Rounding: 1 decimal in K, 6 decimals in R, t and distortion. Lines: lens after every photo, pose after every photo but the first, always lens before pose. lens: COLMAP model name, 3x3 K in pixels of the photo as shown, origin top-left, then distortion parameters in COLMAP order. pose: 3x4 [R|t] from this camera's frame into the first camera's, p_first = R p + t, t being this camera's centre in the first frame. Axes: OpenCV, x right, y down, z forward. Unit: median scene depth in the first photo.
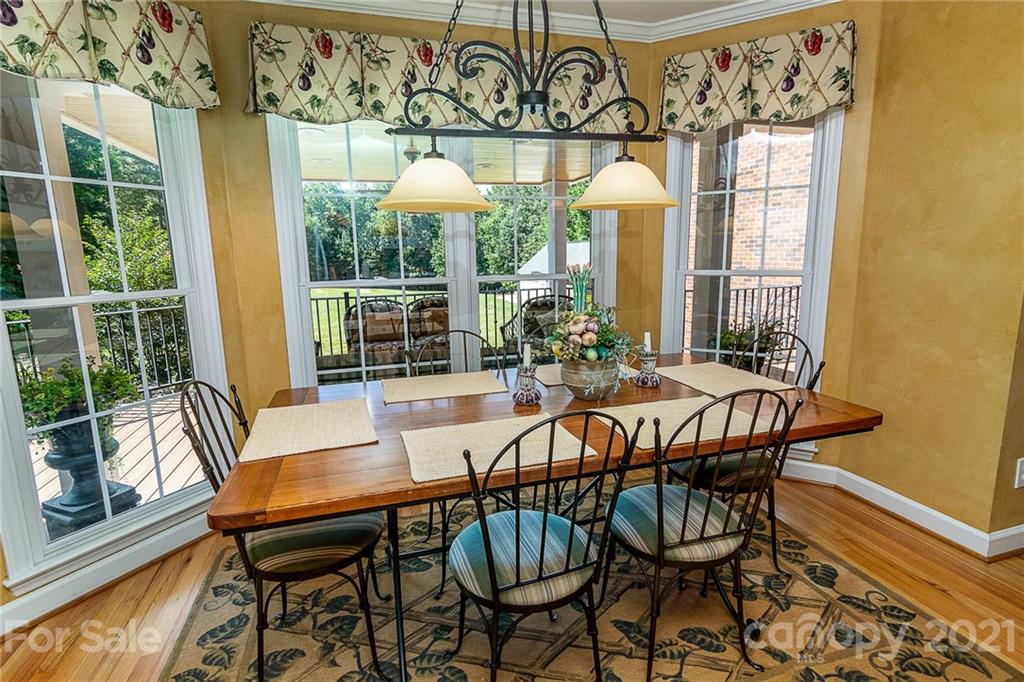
lens RADIAL K [[516.2, 0, 518.9], [0, 516.2, 339.7], [0, 0, 1]] dist [-0.000336, 0.001551]
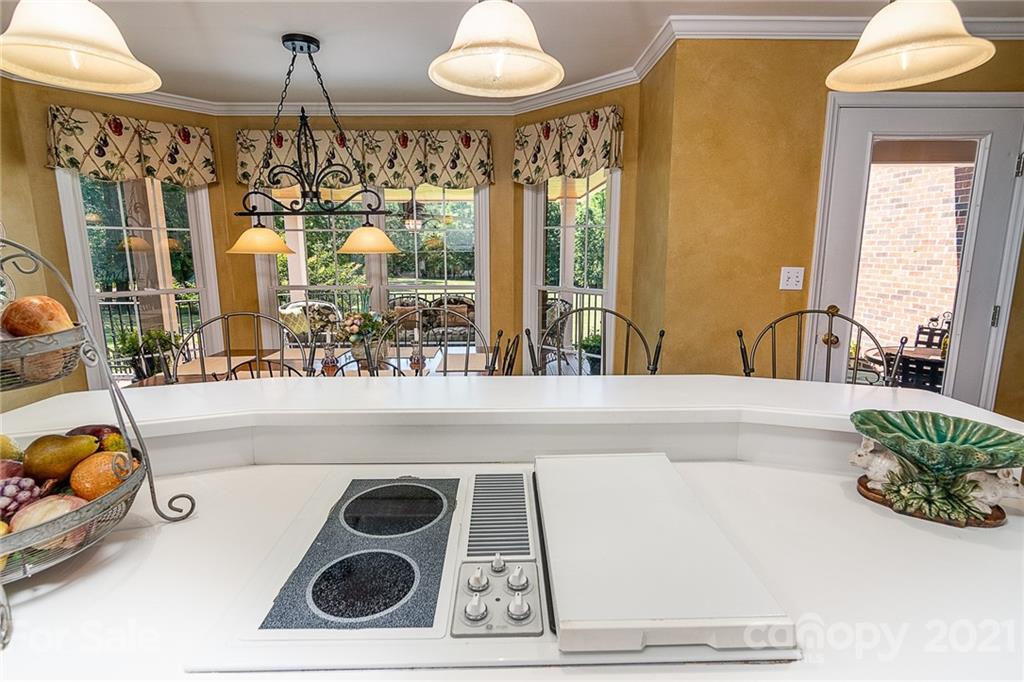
lens RADIAL K [[516.2, 0, 504.2], [0, 516.2, 341.8], [0, 0, 1]] dist [-0.000336, 0.001551]
pose [[0.961982, 0.064243, -0.265448, 0.858844], [-0.061619, 0.997934, 0.018213, -0.017262], [0.266070, -0.001164, 0.963953, -0.406958]]
